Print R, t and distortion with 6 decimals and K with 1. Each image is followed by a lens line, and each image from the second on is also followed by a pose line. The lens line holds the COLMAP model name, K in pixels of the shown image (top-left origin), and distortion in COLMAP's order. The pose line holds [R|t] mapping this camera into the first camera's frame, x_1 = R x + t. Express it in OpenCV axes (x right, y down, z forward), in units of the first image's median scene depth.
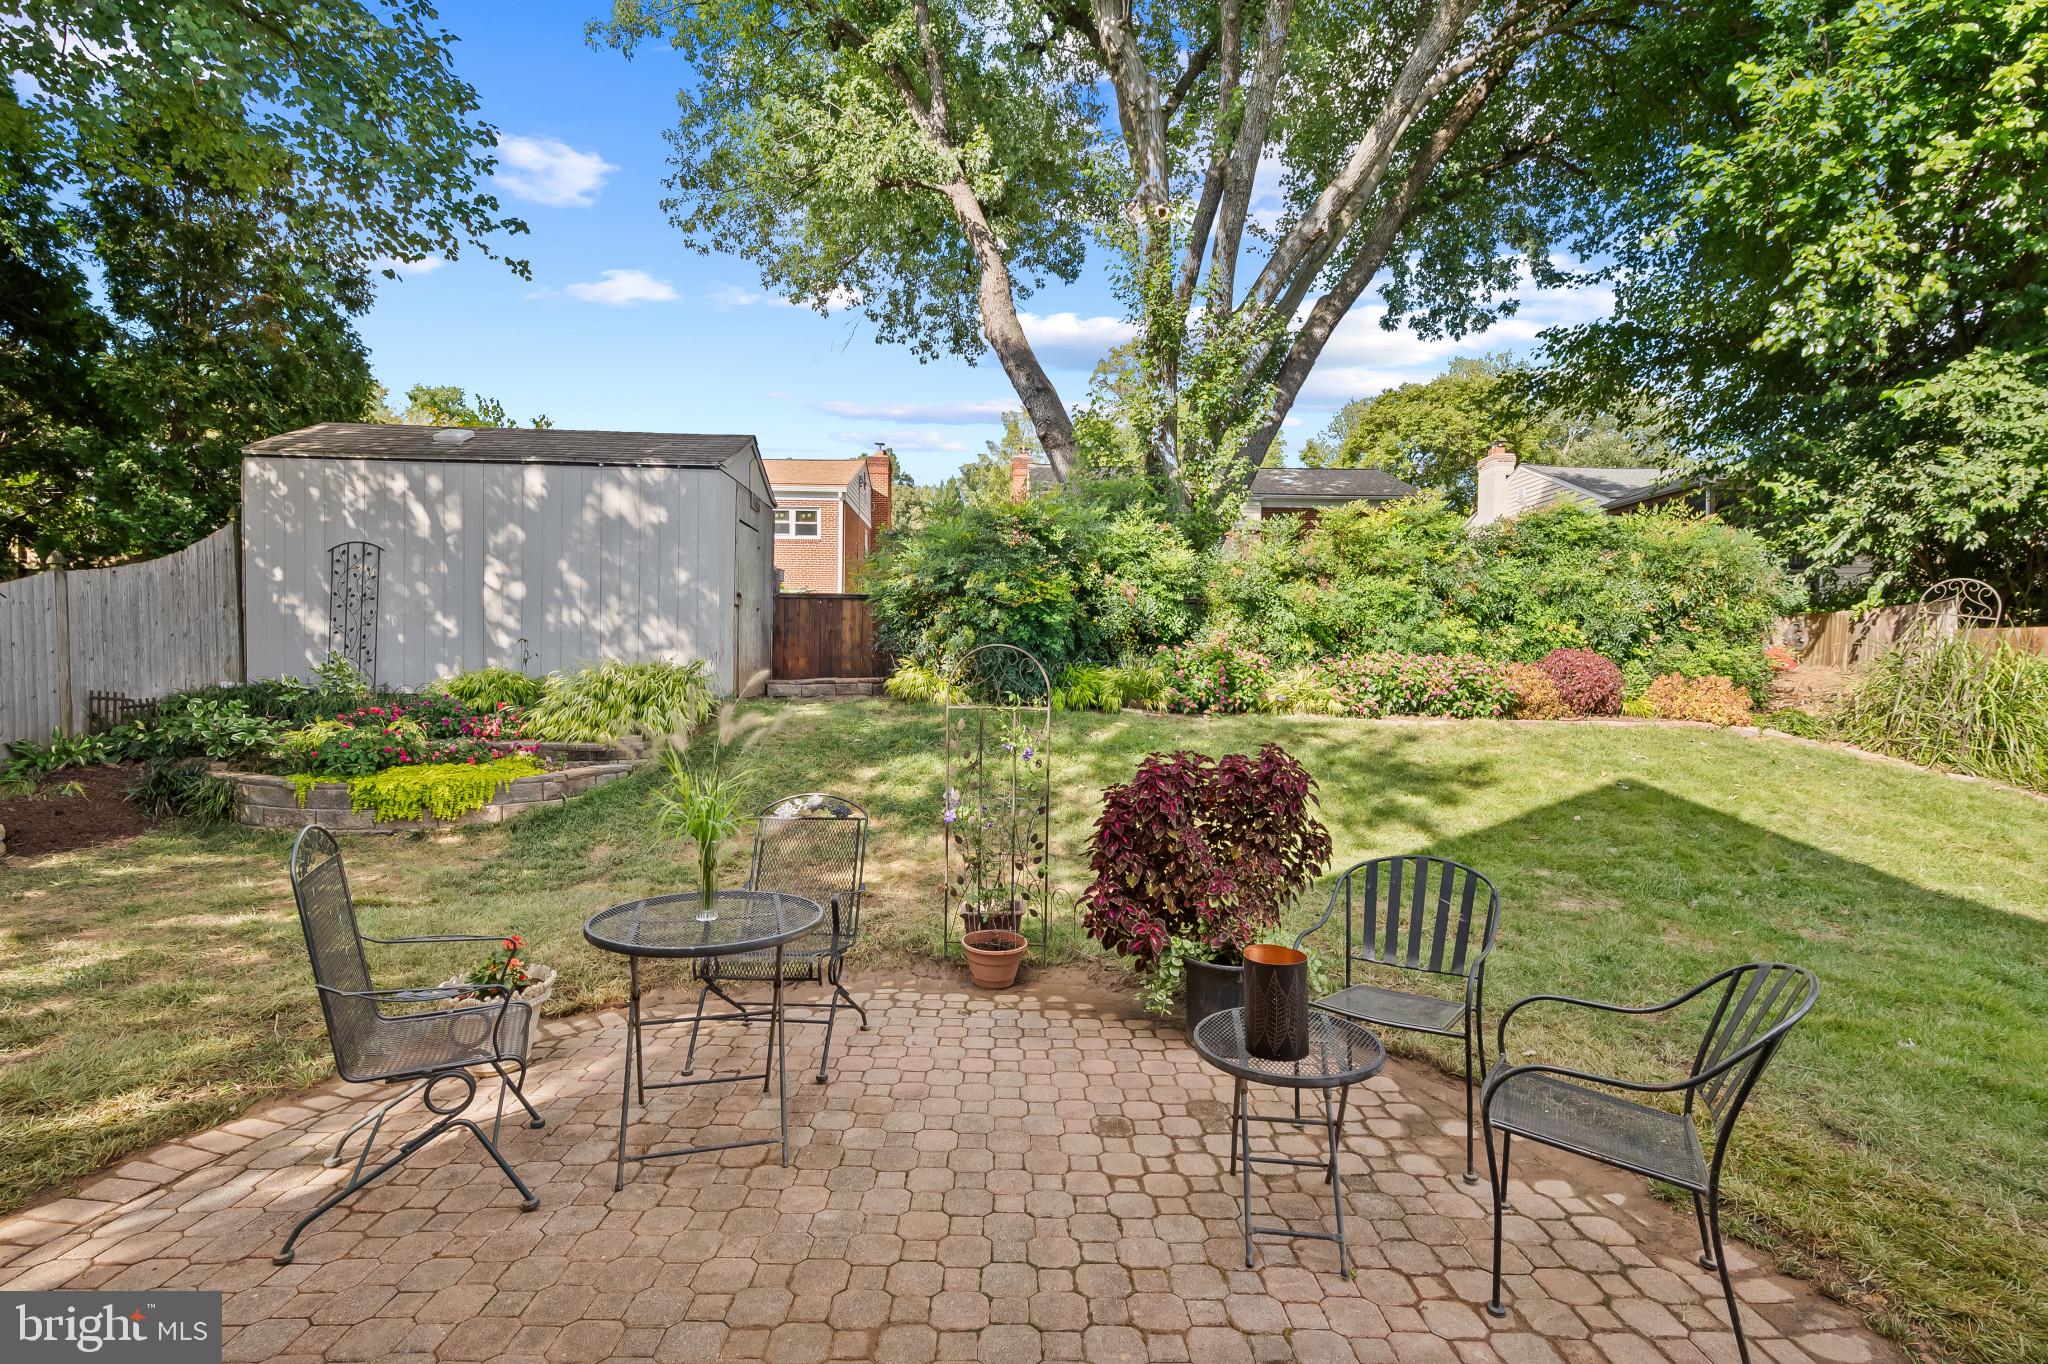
lens RADIAL K [[878.4, 0, 1029.6], [0, 878.4, 688.9], [0, 0, 1]] dist [0.002090, 0.000311]
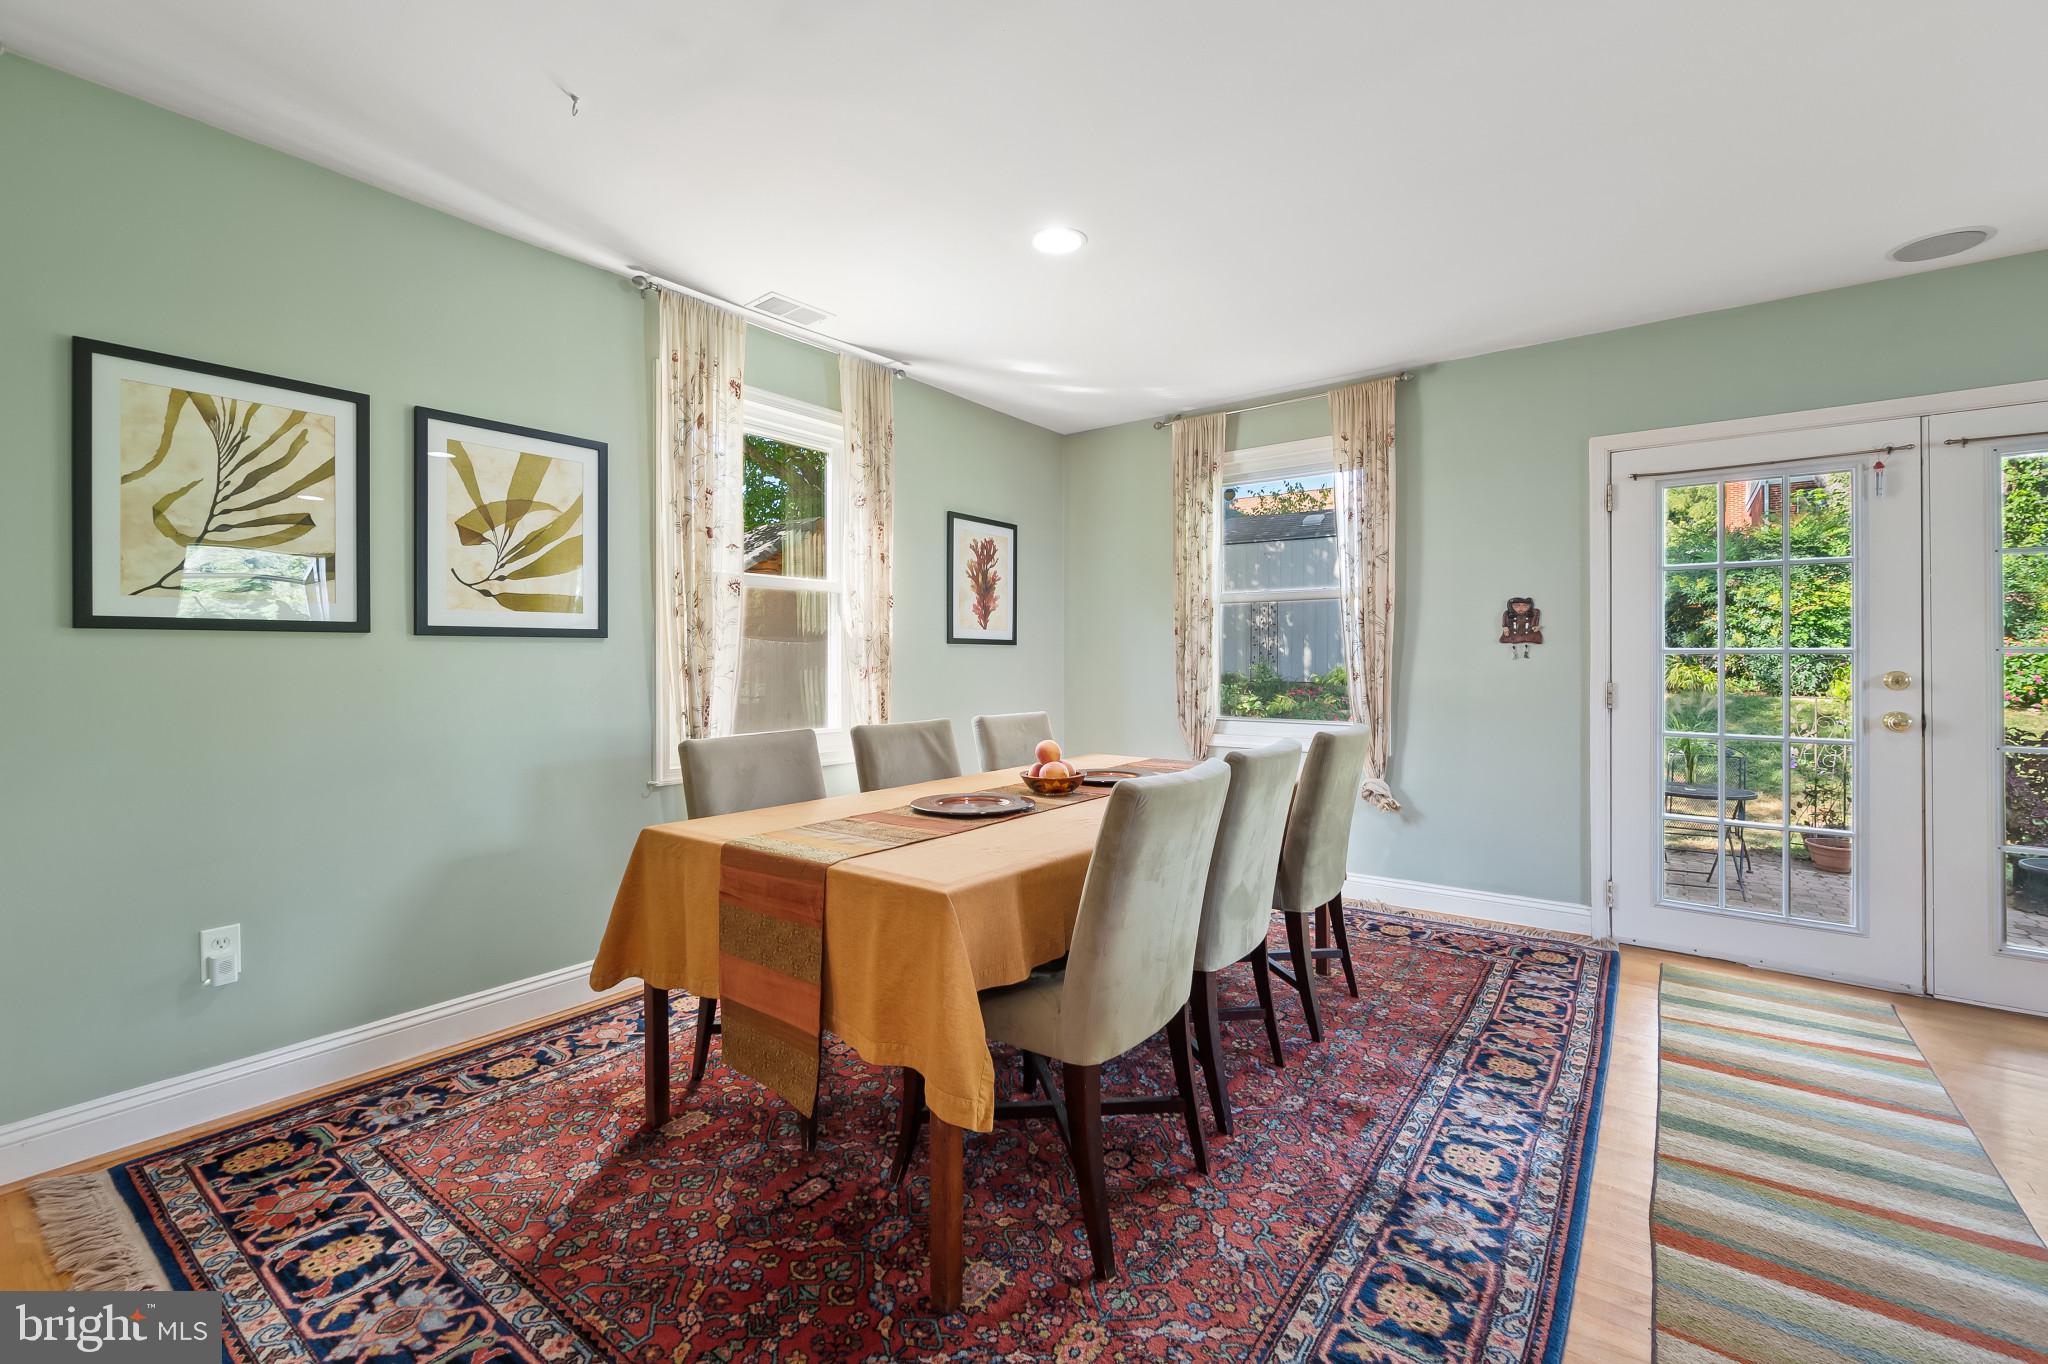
lens RADIAL K [[878.4, 0, 1015.6], [0, 878.4, 675.0], [0, 0, 1]] dist [0.002090, 0.000311]
pose [[0.788822, -0.002138, -0.614618, -0.112298], [0.001530, 0.999998, -0.001515, -0.010520], [0.614620, 0.000255, 0.788823, -0.591007]]
